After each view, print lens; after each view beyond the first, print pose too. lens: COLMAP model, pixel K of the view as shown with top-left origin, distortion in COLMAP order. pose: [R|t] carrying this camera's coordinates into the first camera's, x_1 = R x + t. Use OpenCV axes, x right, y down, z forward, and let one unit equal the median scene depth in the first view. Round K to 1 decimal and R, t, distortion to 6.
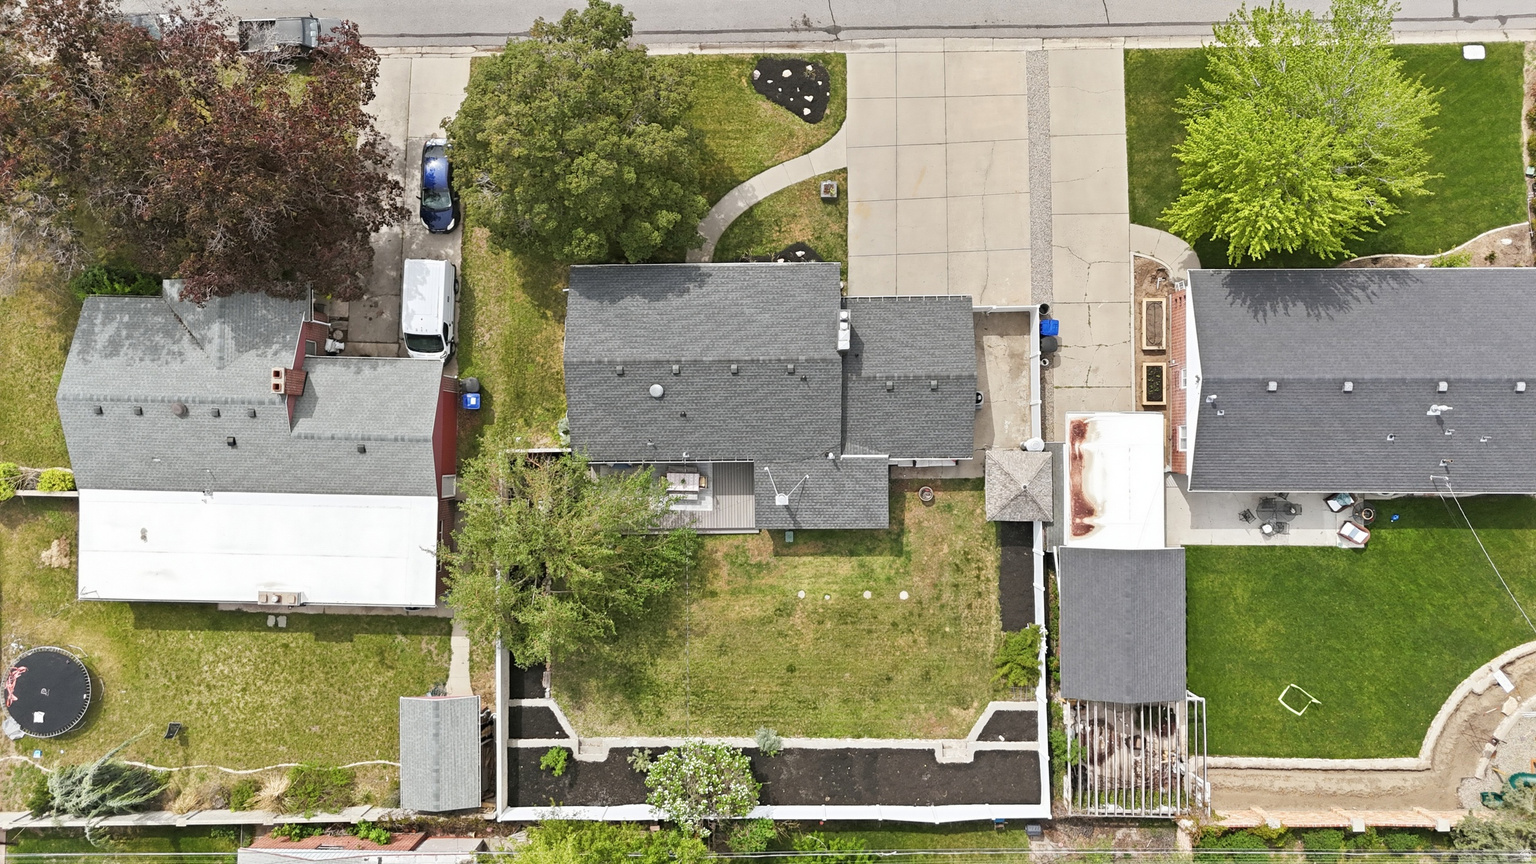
lens RADIAL K [[1119.3, 0, 770.7], [0, 1119.3, 438.1], [0, 0, 1]] dist [0.066793, -0.061754]
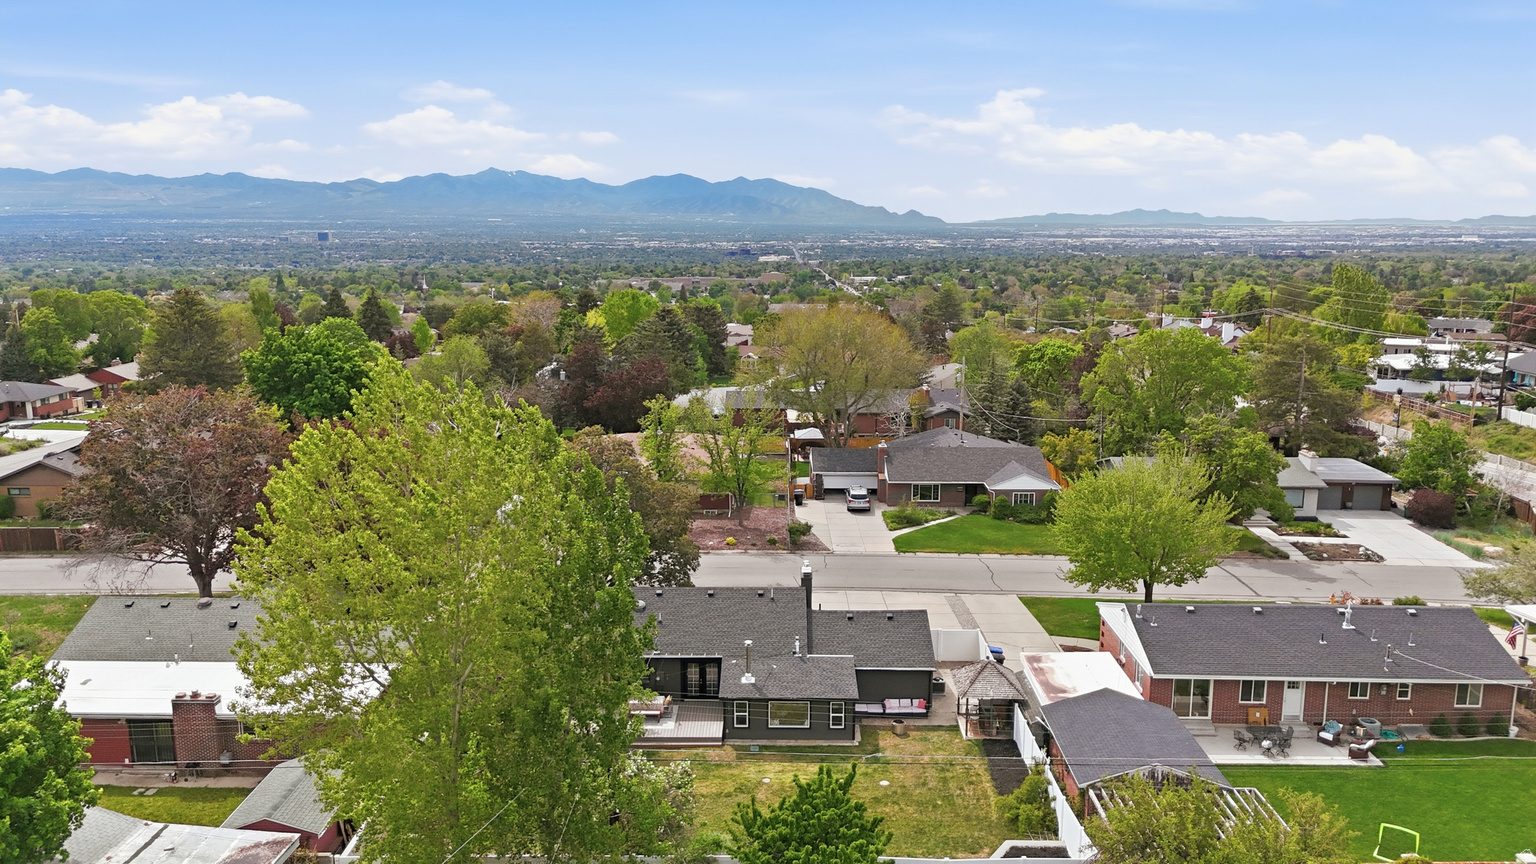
lens RADIAL K [[1119.3, 0, 770.7], [0, 1119.3, 438.1], [0, 0, 1]] dist [0.066793, -0.061754]
pose [[0.999632, 0.024216, -0.012211, 0.035106], [-0.017007, 0.208987, -0.977771, 0.939389], [-0.021126, 0.977619, 0.209322, 0.560490]]
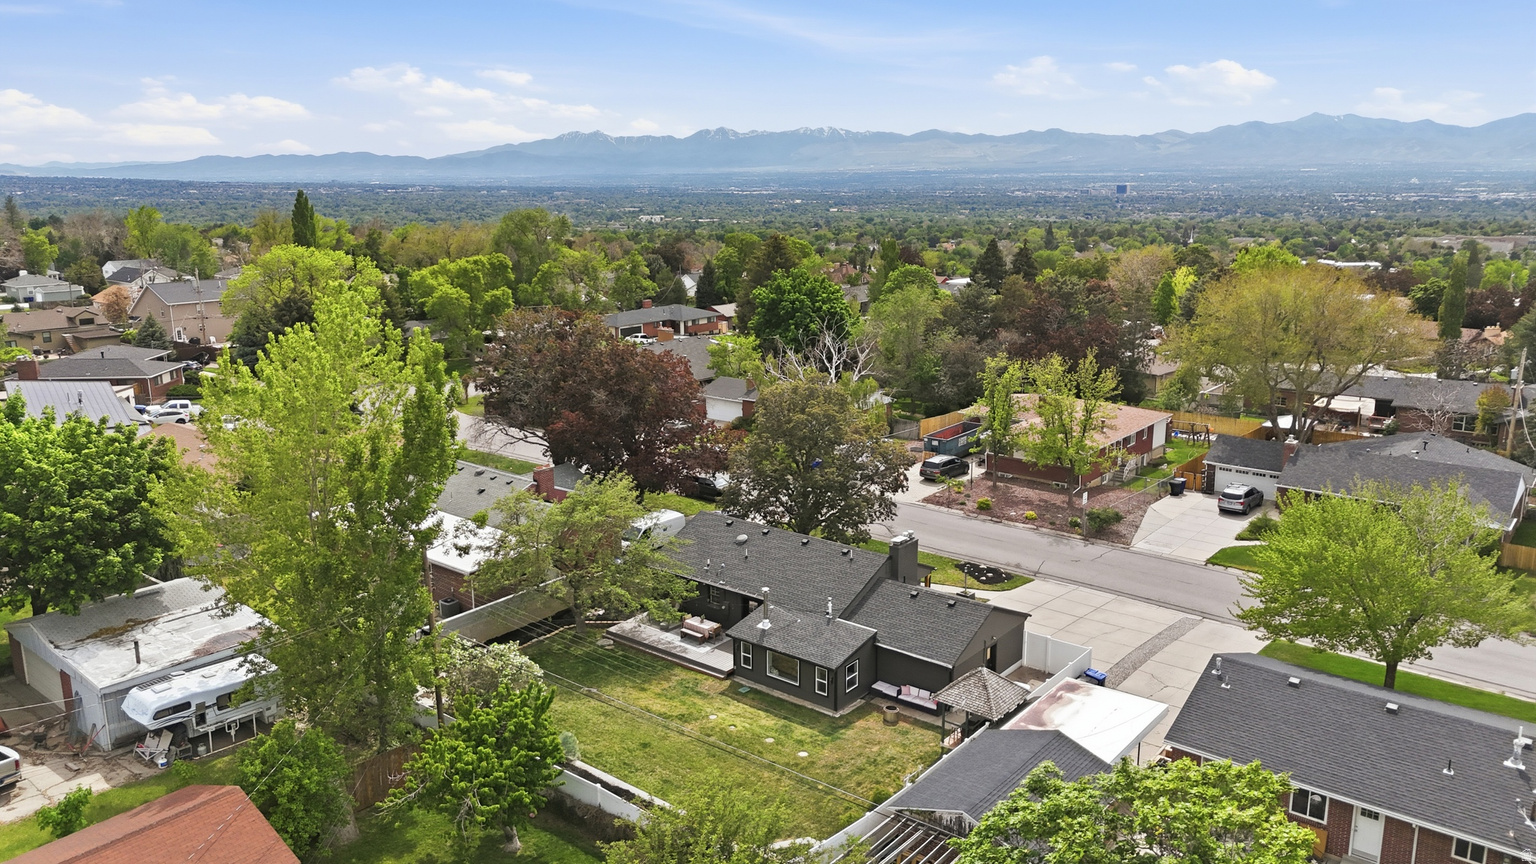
lens RADIAL K [[1119.3, 0, 770.7], [0, 1119.3, 438.1], [0, 0, 1]] dist [0.066793, -0.061754]
pose [[0.775007, 0.161937, -0.610852, 0.582846], [-0.631953, 0.198250, -0.749221, 0.747737], [-0.000225, 0.966682, 0.255982, 0.552685]]
